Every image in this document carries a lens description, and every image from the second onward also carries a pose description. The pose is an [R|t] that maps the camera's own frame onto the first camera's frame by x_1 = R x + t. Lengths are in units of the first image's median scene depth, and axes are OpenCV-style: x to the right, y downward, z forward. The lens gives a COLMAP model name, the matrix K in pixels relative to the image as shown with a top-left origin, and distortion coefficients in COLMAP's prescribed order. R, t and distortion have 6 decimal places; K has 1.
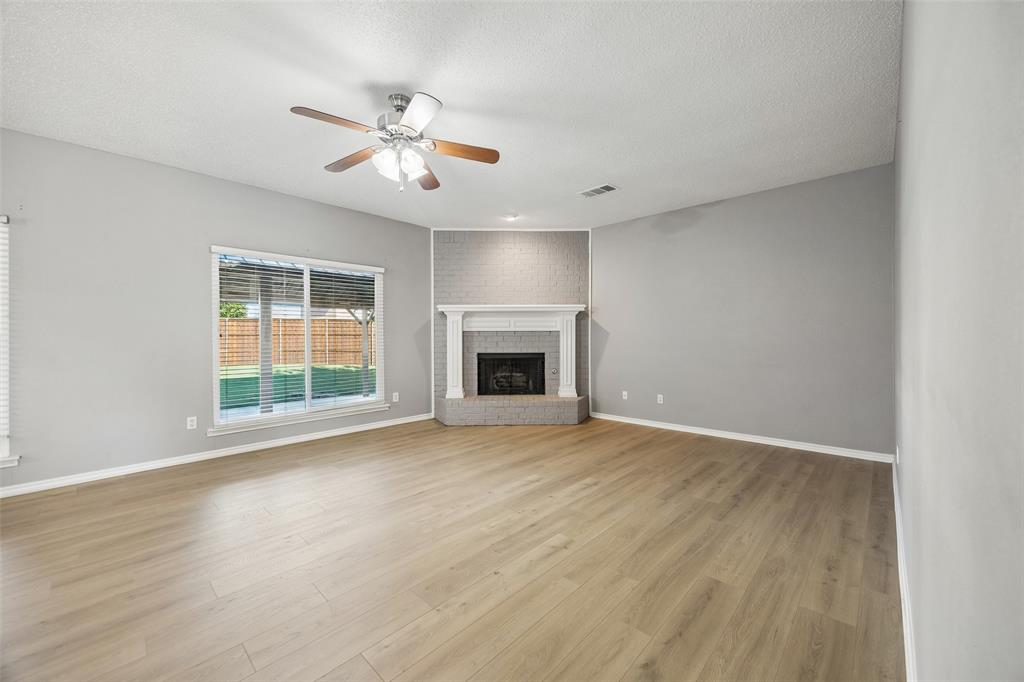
lens RADIAL K [[396.5, 0, 519.0], [0, 396.5, 340.6], [0, 0, 1]] dist [-0.000652, 0.000099]
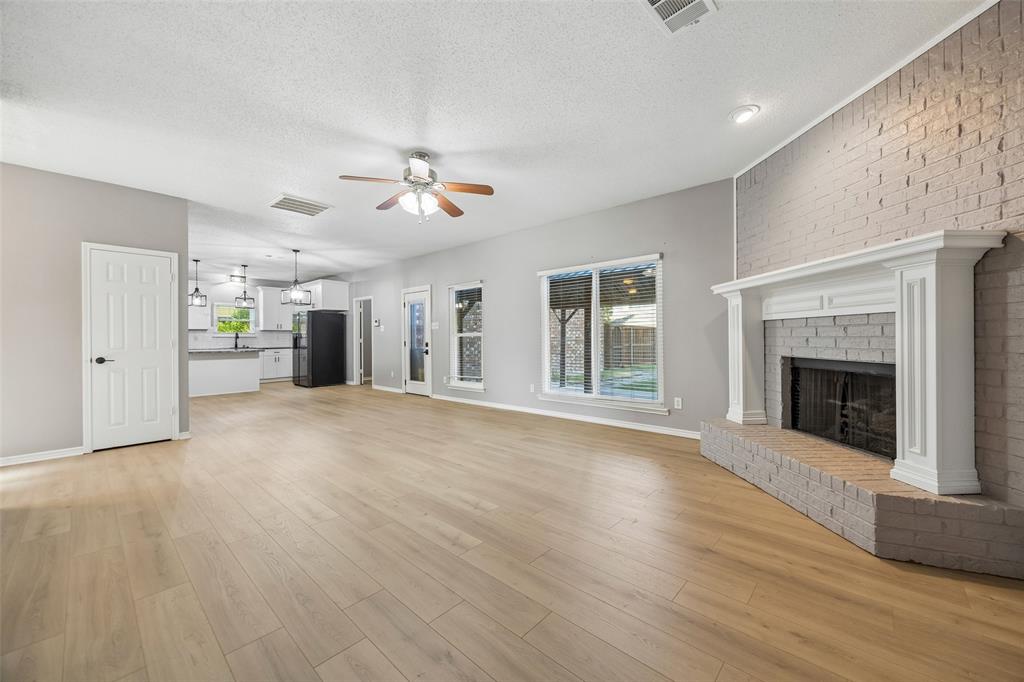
lens RADIAL K [[396.5, 0, 518.4], [0, 396.5, 338.9], [0, 0, 1]] dist [-0.000652, 0.000099]
pose [[0.008239, 0.006599, -0.999944, 0.803109], [-0.000044, 0.999978, 0.006599, 0.002064], [0.999966, -0.000011, 0.008239, 1.009840]]
